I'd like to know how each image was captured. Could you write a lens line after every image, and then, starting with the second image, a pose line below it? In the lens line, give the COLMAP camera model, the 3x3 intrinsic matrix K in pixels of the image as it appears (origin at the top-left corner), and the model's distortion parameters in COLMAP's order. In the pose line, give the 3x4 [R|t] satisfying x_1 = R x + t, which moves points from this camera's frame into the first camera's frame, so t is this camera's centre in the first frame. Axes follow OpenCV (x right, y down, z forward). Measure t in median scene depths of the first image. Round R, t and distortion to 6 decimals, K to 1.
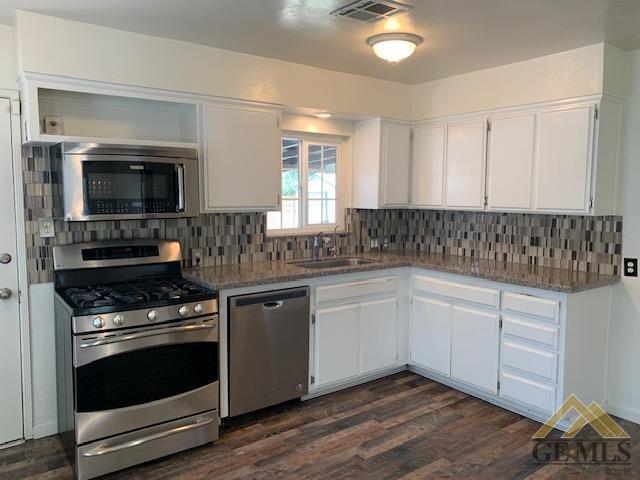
lens RADIAL K [[490.7, 0, 318.0], [0, 490.7, 235.3], [0, 0, 1]] dist [0.053194, -0.076929]
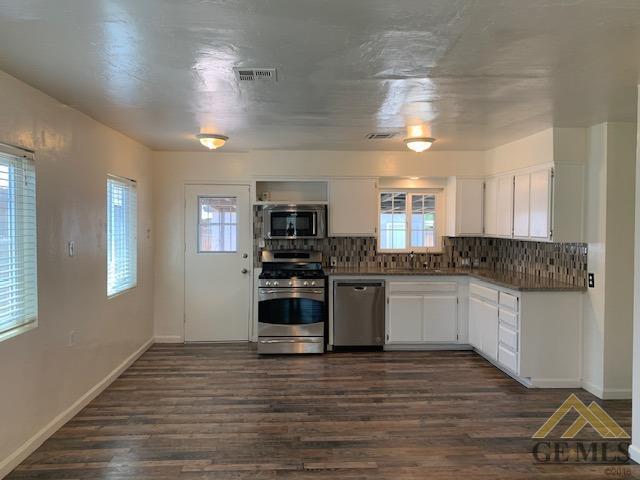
lens RADIAL K [[490.7, 0, 318.0], [0, 490.7, 235.3], [0, 0, 1]] dist [0.053194, -0.076929]
pose [[0.828300, 0.009759, -0.560199, 0.726850], [-0.046910, 0.997546, -0.051983, 0.044546], [0.558317, 0.069336, 0.826725, -0.544104]]
